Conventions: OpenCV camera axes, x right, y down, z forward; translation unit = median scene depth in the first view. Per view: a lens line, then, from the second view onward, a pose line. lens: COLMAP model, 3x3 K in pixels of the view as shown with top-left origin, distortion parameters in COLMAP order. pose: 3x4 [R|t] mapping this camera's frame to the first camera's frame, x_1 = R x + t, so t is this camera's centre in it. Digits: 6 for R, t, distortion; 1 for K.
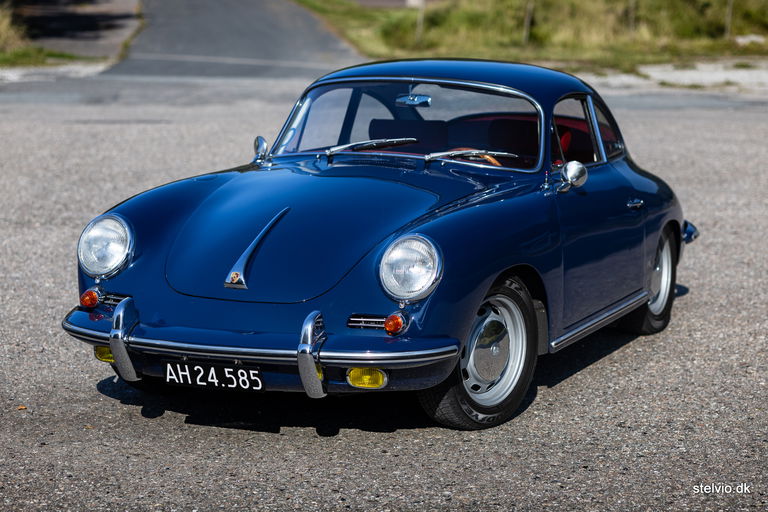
lens RADIAL K [[1961.7, 0, 384.0], [0, 1961.7, 256.0], [0, 0, 1]] dist [-0.000816, 0.406056]
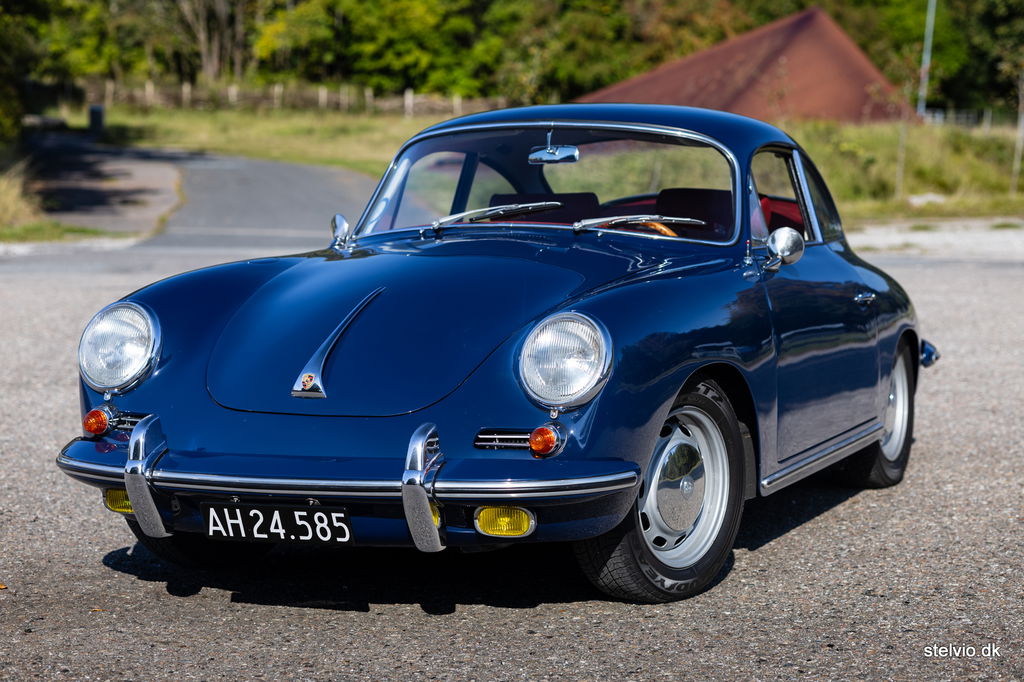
lens RADIAL K [[2413.0, 0, 532.7], [0, 2413.0, 340.0], [0, 0, 1]] dist [0.032909, -0.527160]
pose [[0.999640, -0.016502, 0.021141, -0.014385], [0.017633, 0.998360, -0.054456, 0.041512], [-0.020208, 0.054809, 0.998292, 0.149436]]
